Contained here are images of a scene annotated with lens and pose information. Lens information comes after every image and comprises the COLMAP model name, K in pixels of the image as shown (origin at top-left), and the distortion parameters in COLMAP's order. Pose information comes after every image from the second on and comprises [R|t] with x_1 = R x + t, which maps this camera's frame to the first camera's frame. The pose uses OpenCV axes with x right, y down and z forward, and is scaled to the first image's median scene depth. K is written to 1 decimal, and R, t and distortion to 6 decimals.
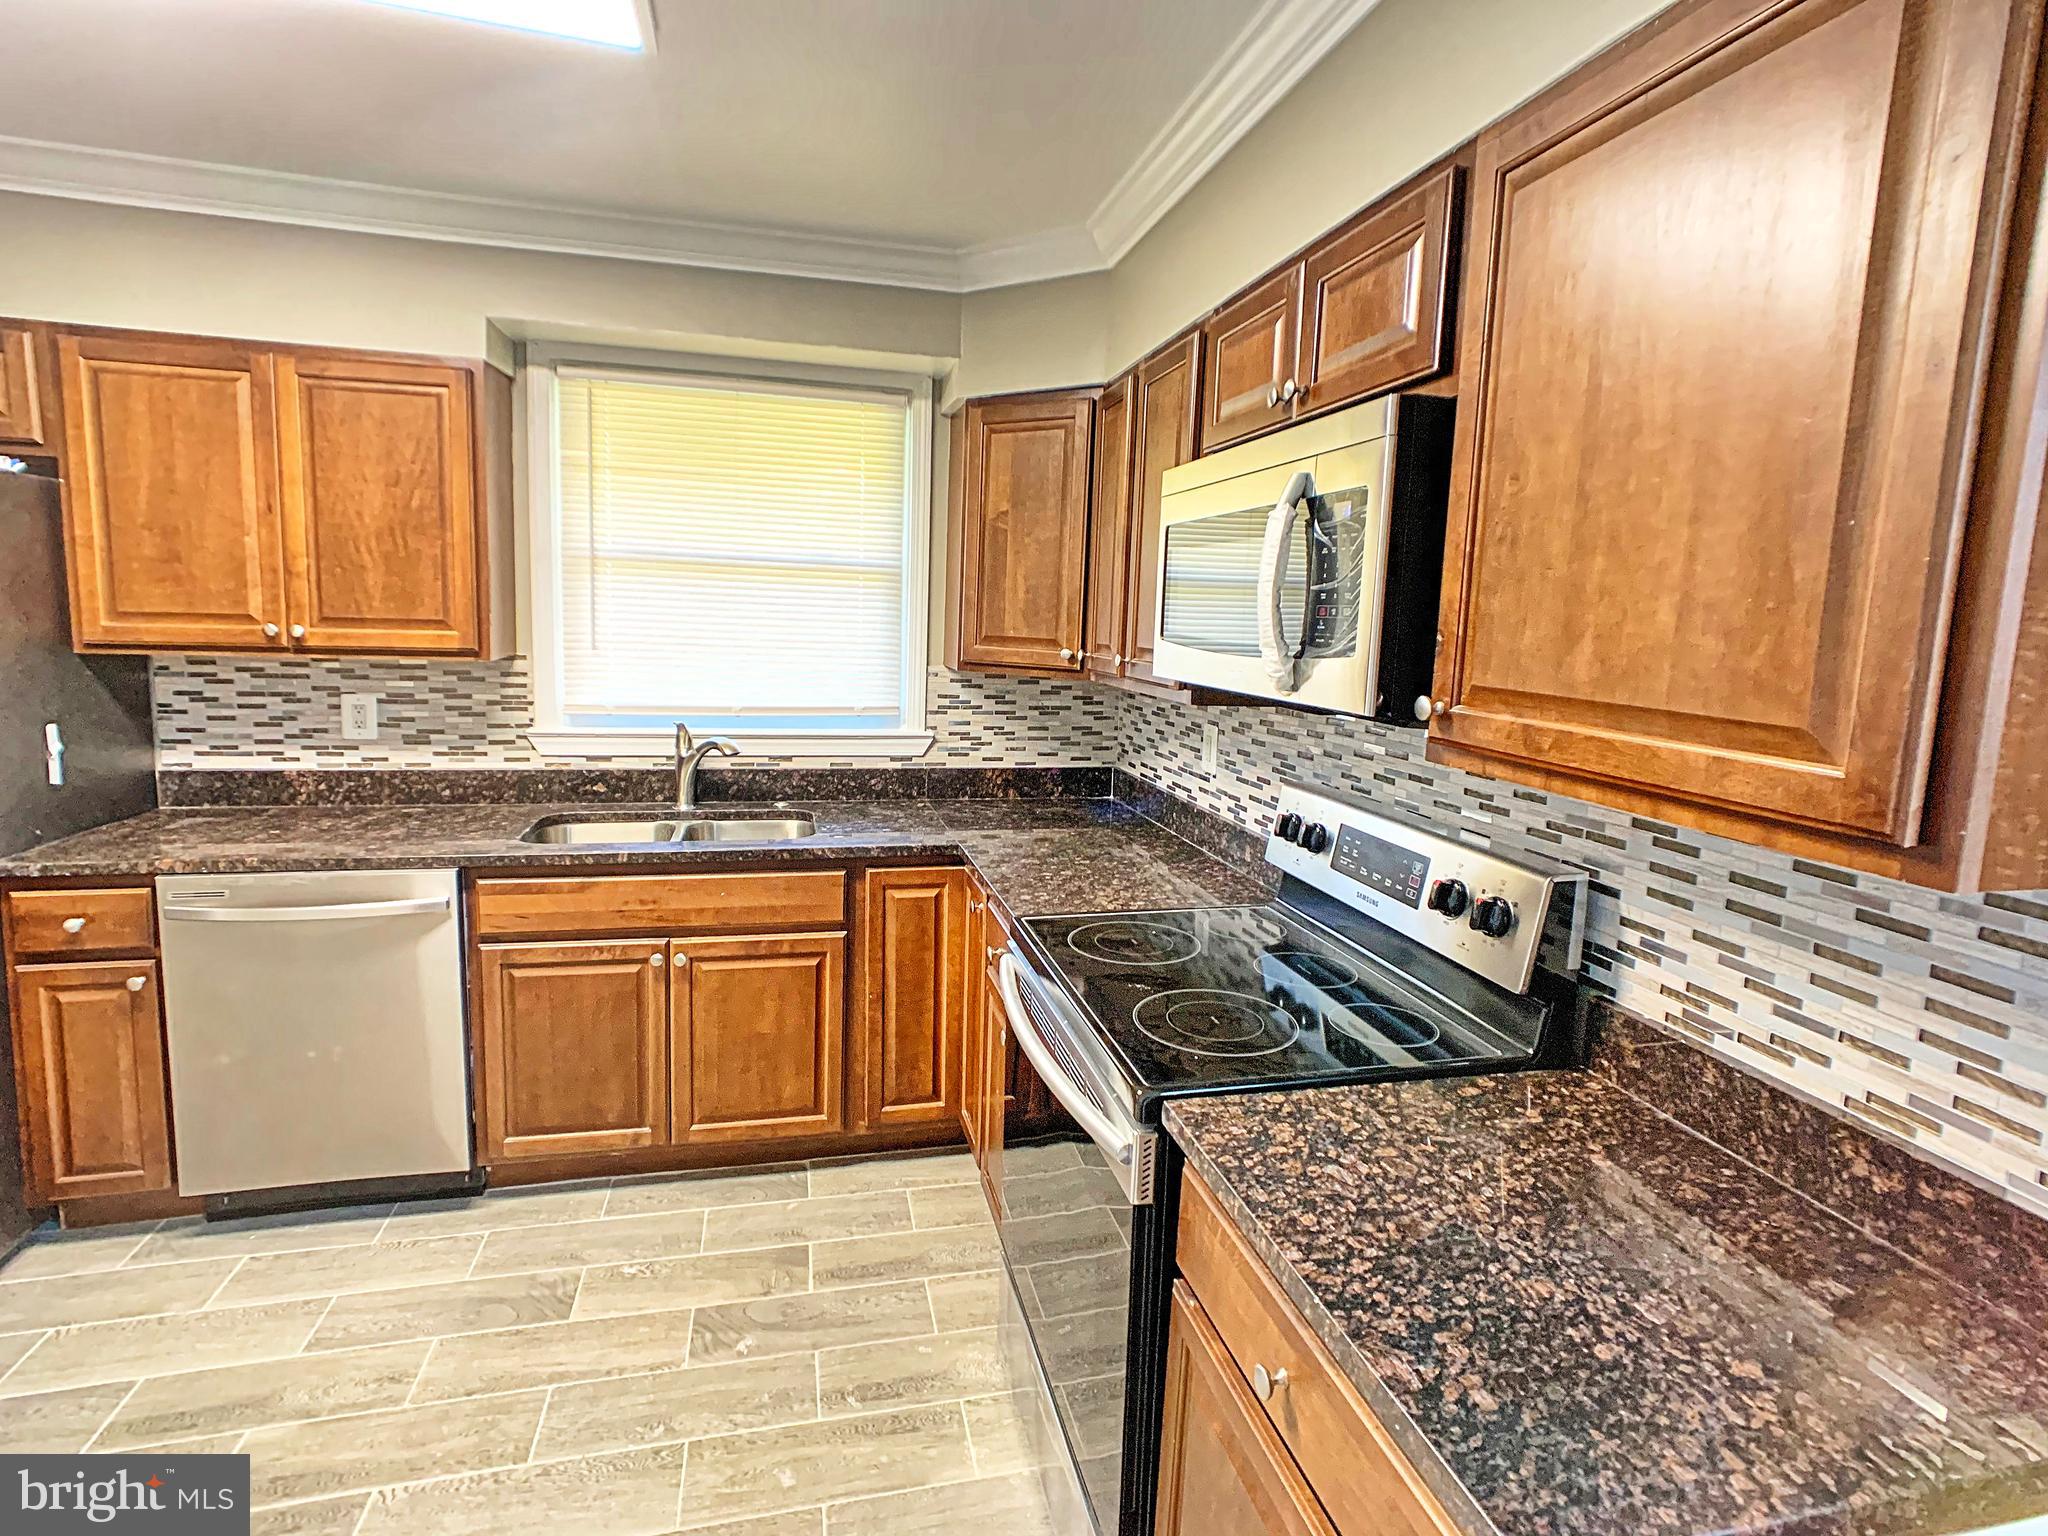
lens RADIAL K [[1007.2, 0, 1026.9], [0, 1007.2, 729.0], [0, 0, 1]] dist [-0.032690, 0.015133]
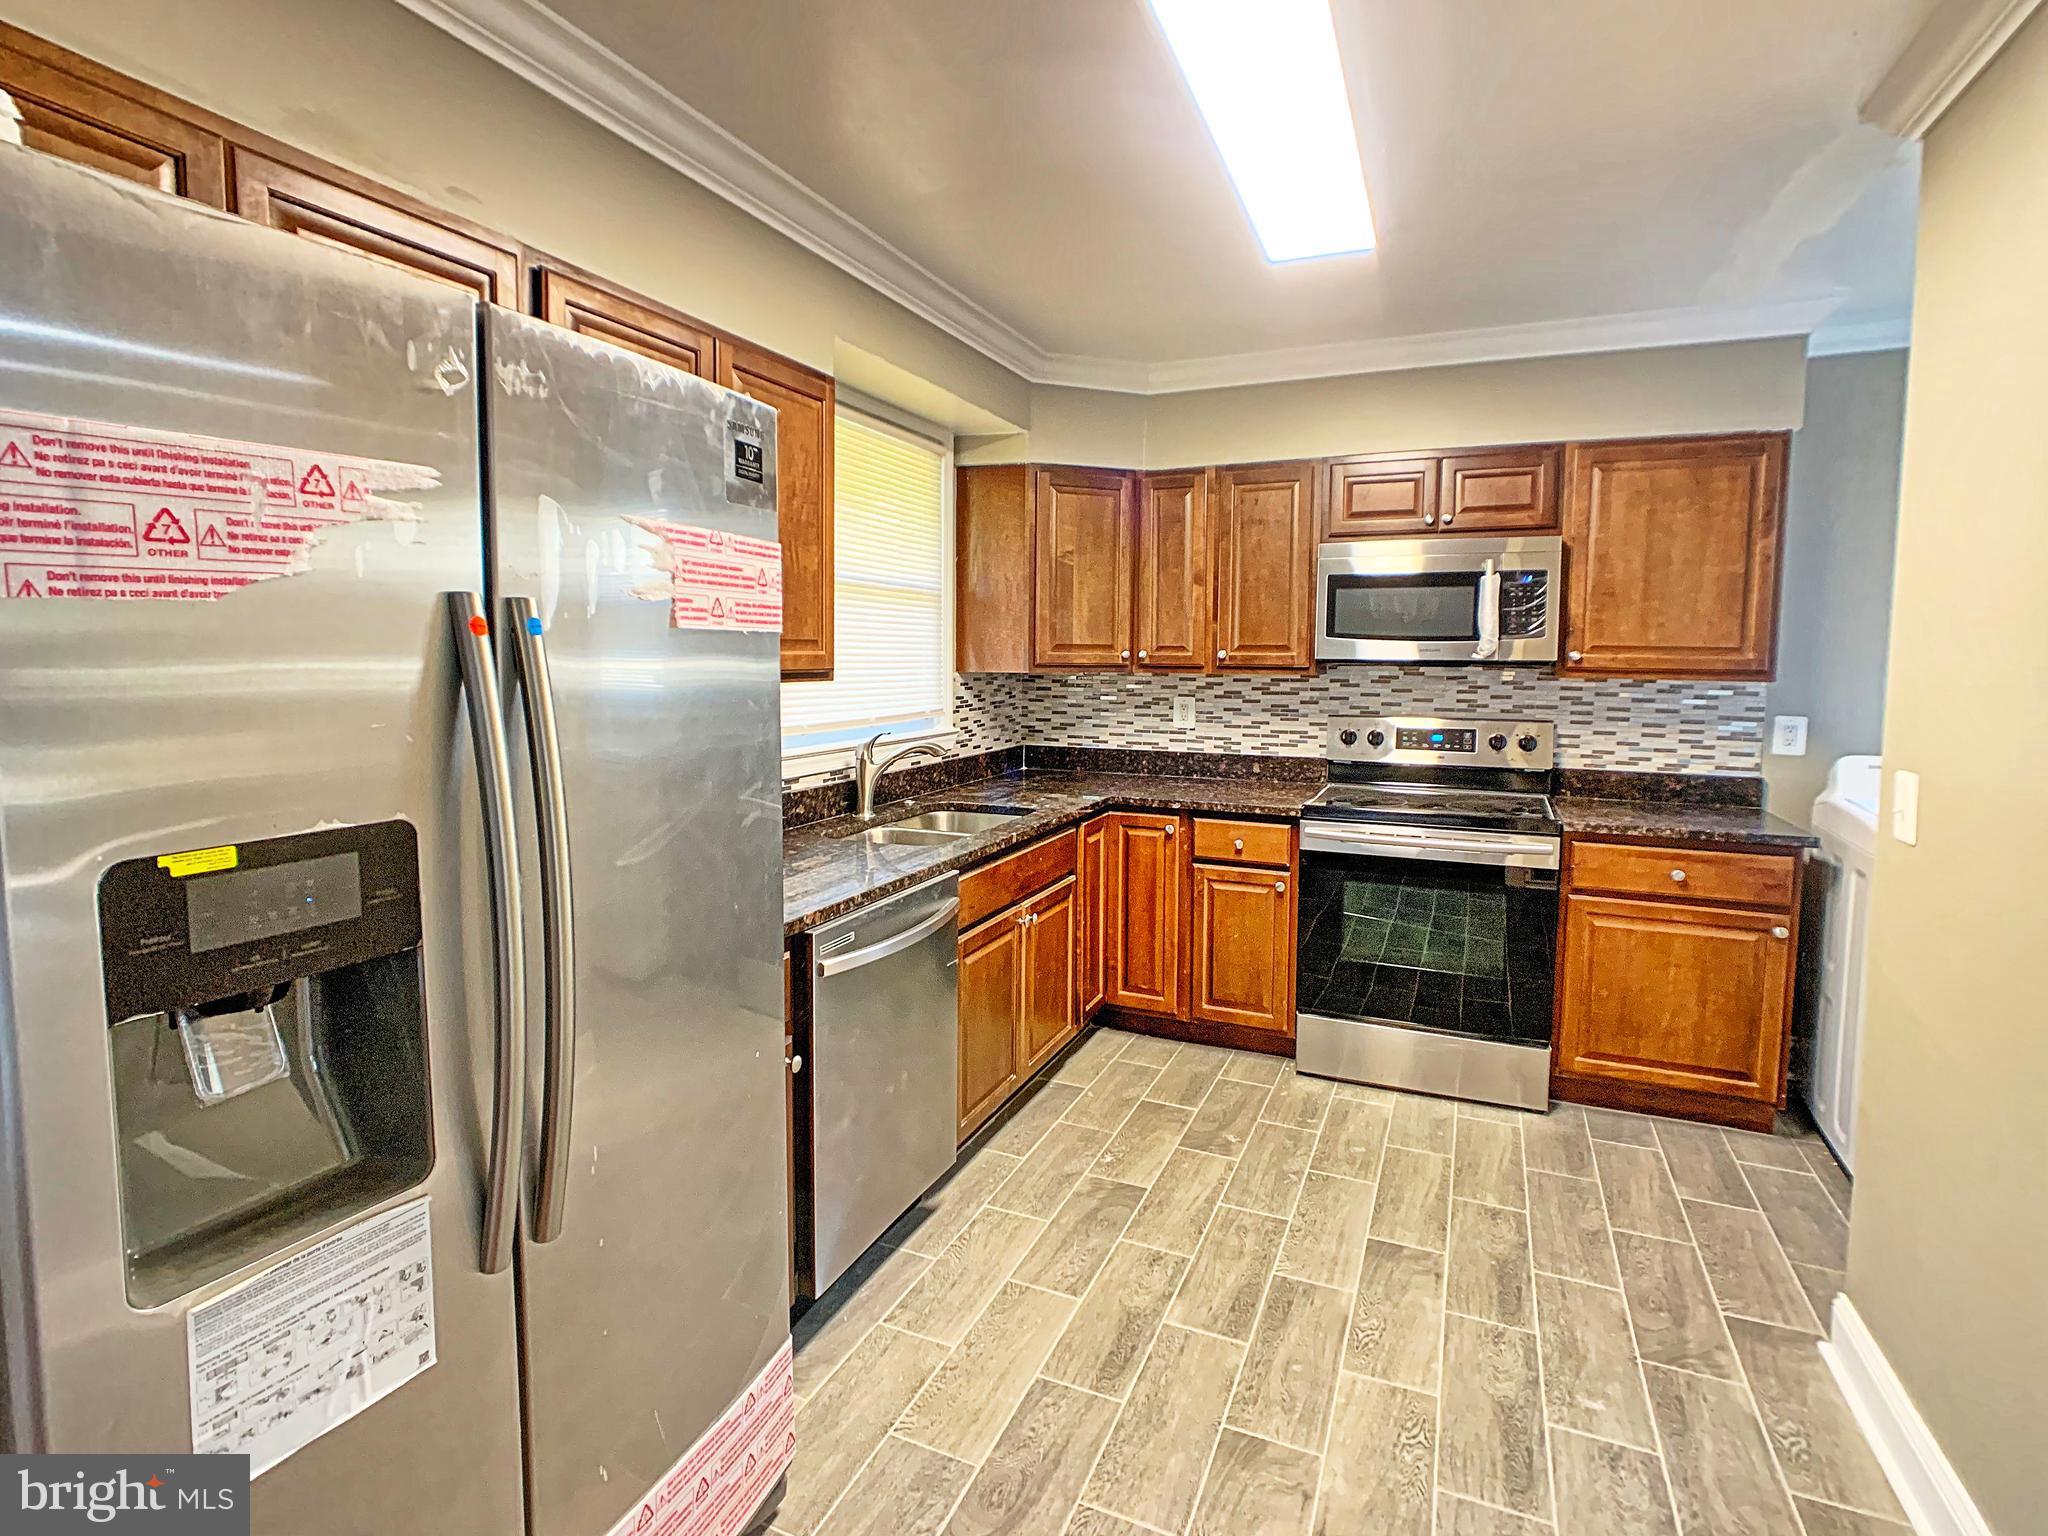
lens RADIAL K [[1007.2, 0, 1031.2], [0, 1007.2, 727.0], [0, 0, 1]] dist [-0.032690, 0.015133]
pose [[0.612549, -0.091653, 0.785101, -1.121875], [0.106743, 0.993748, 0.032728, -0.032100], [-0.783192, 0.063756, 0.618502, 0.221663]]
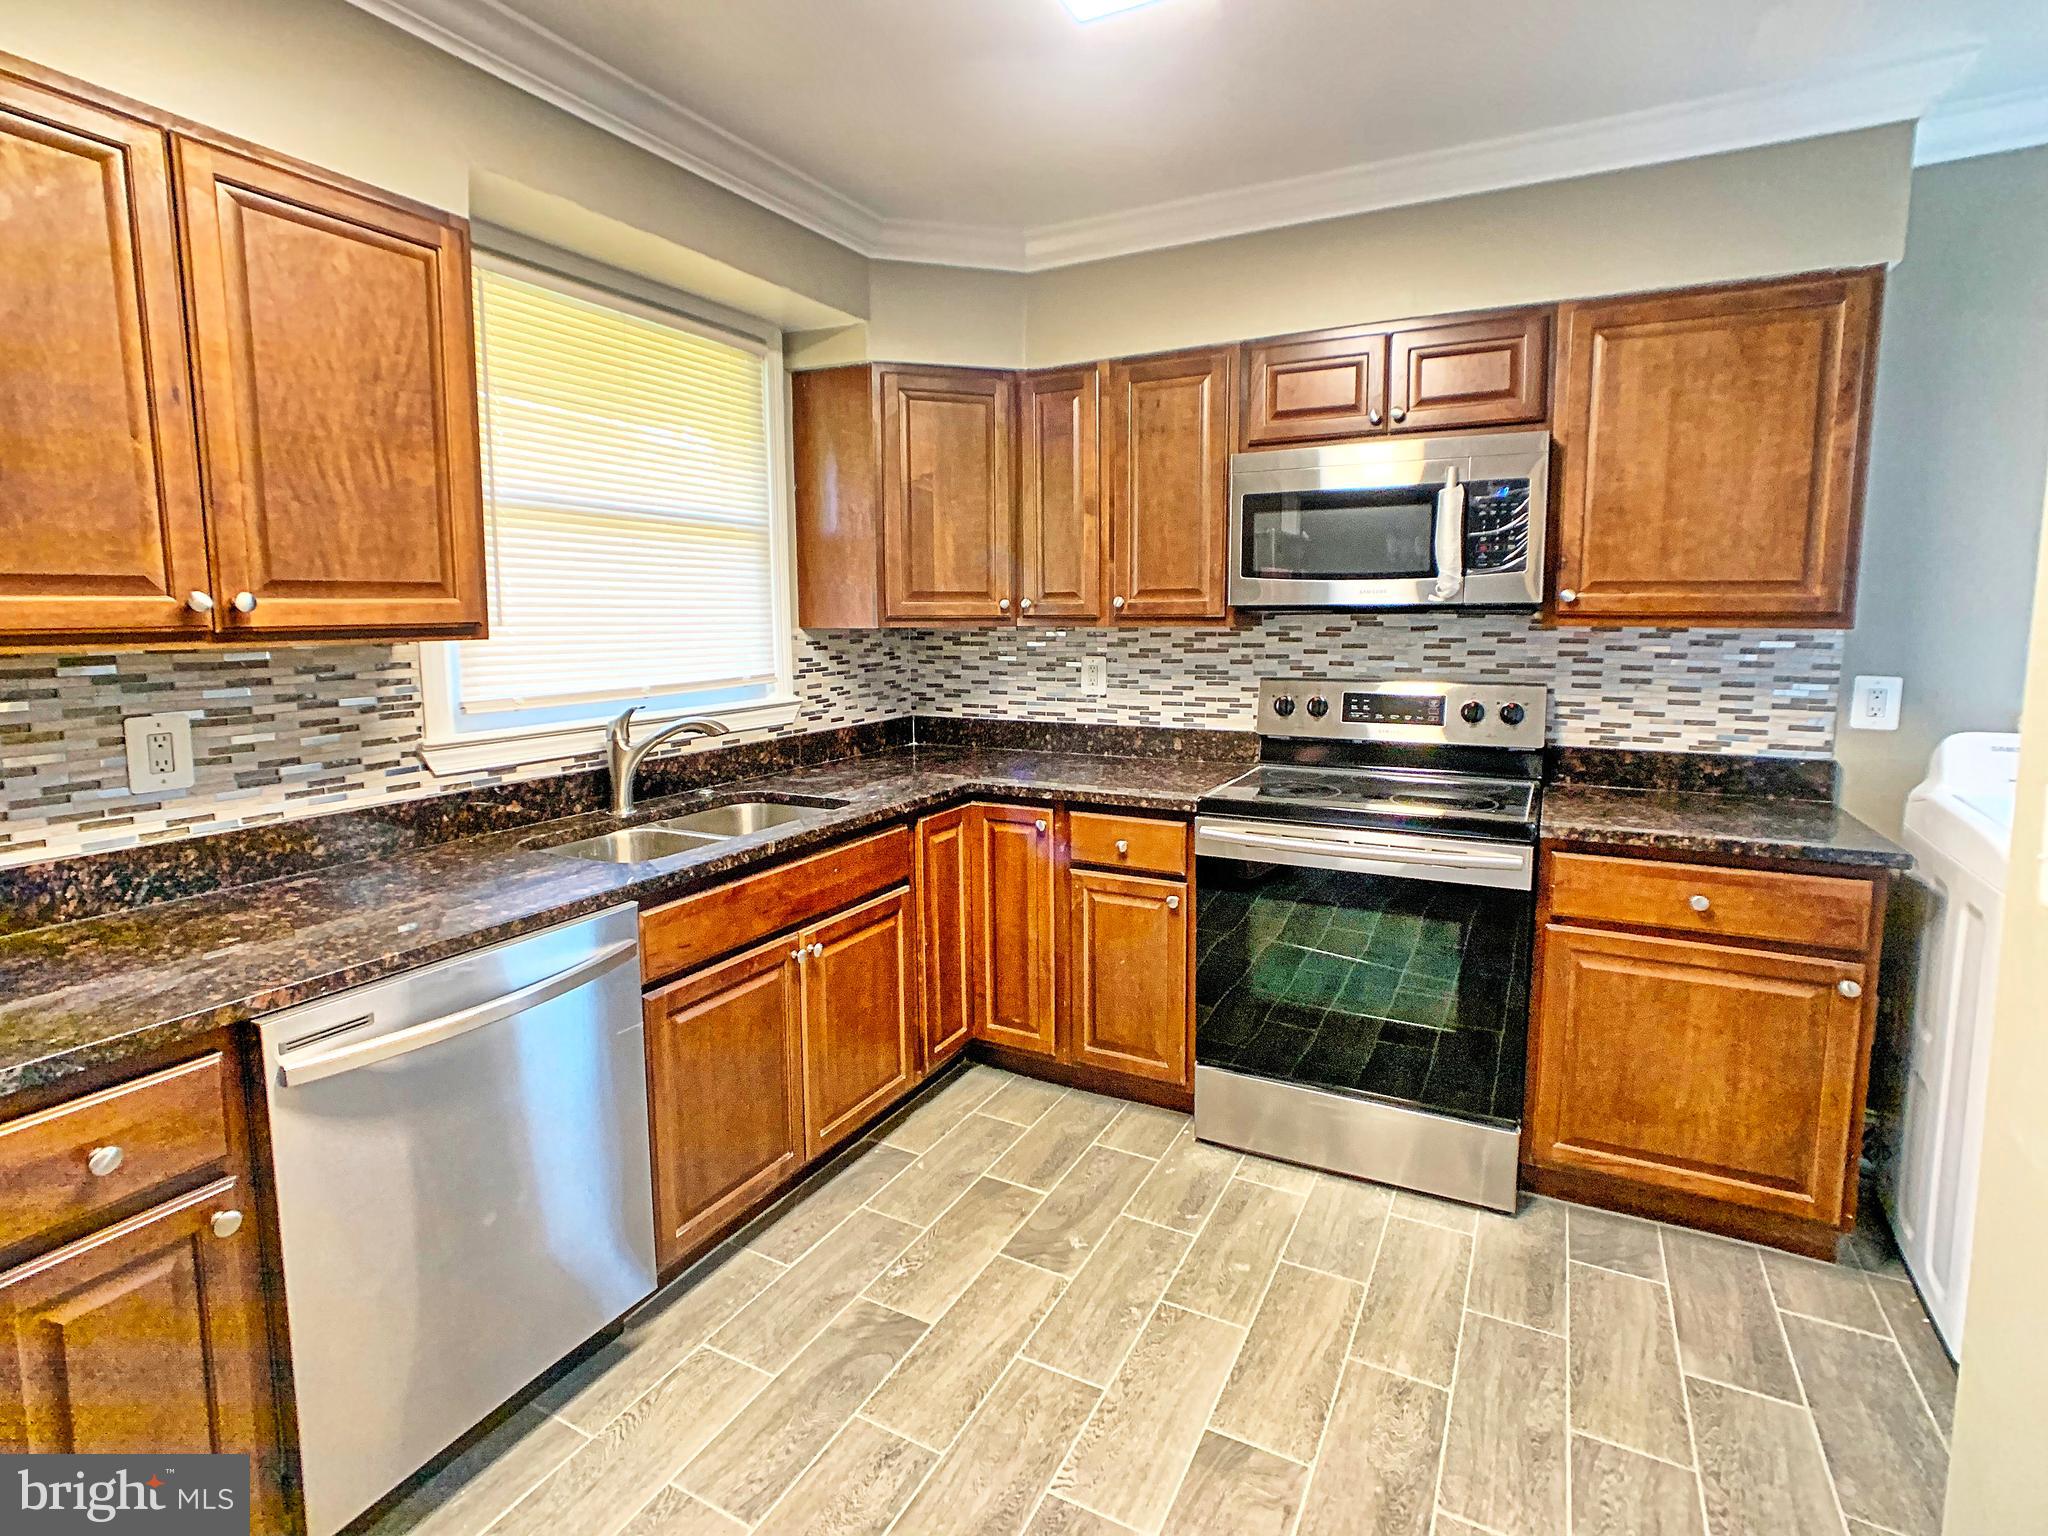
lens RADIAL K [[1007.2, 0, 1026.7], [0, 1007.2, 722.9], [0, 0, 1]] dist [-0.032690, 0.015133]
pose [[0.666105, -0.121853, 0.735837, -0.765574], [0.115702, 0.991503, 0.059453, -0.005546], [-0.736829, 0.045536, 0.674544, 0.210197]]
